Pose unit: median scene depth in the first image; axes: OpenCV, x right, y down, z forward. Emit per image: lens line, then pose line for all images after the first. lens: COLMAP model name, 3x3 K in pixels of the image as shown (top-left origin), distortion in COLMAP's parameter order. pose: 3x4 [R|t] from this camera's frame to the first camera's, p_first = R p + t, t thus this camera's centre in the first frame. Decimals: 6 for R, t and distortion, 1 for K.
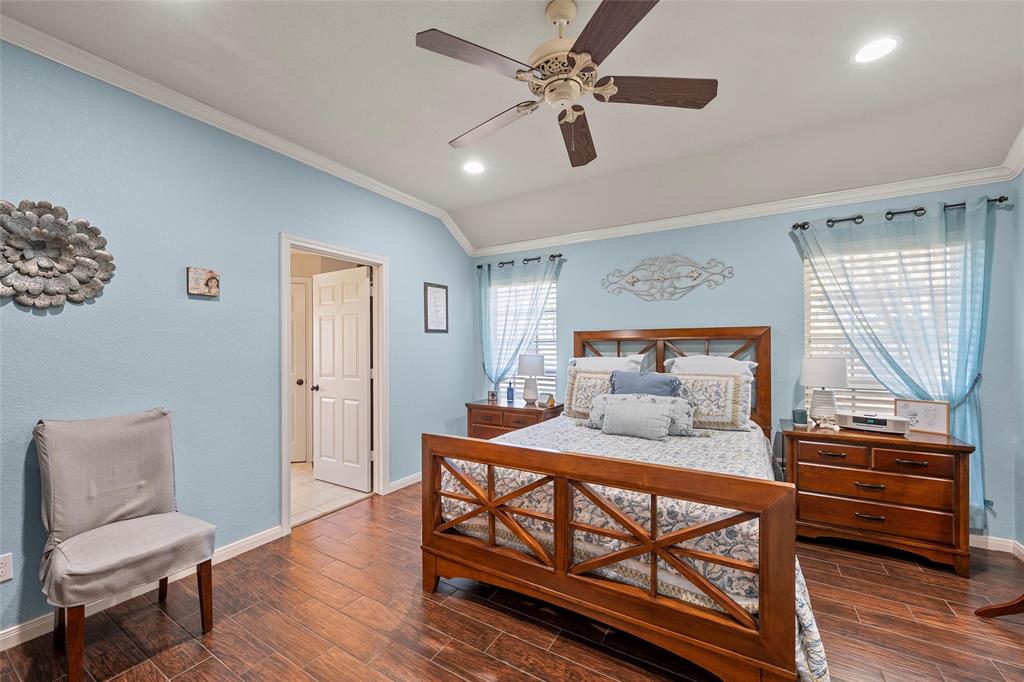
lens RADIAL K [[404.9, 0, 512.0], [0, 404.9, 346.2], [0, 0, 1]] dist [-0.000934, -0.000113]
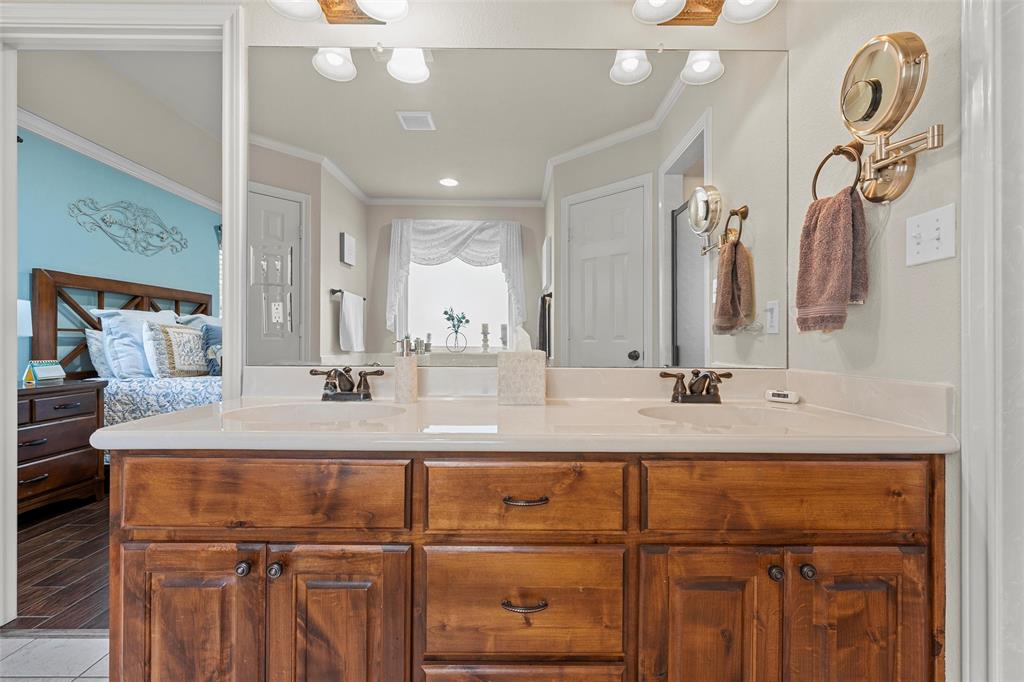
lens RADIAL K [[444.5, 0, 511.2], [0, 444.5, 344.5], [0, 0, 1]] dist [-0.000252, -0.000153]
pose [[-0.516298, -0.001489, 0.856408, -0.903632], [-0.001974, 0.999998, 0.000549, 0.089047], [-0.856407, -0.001407, -0.516300, 0.773279]]
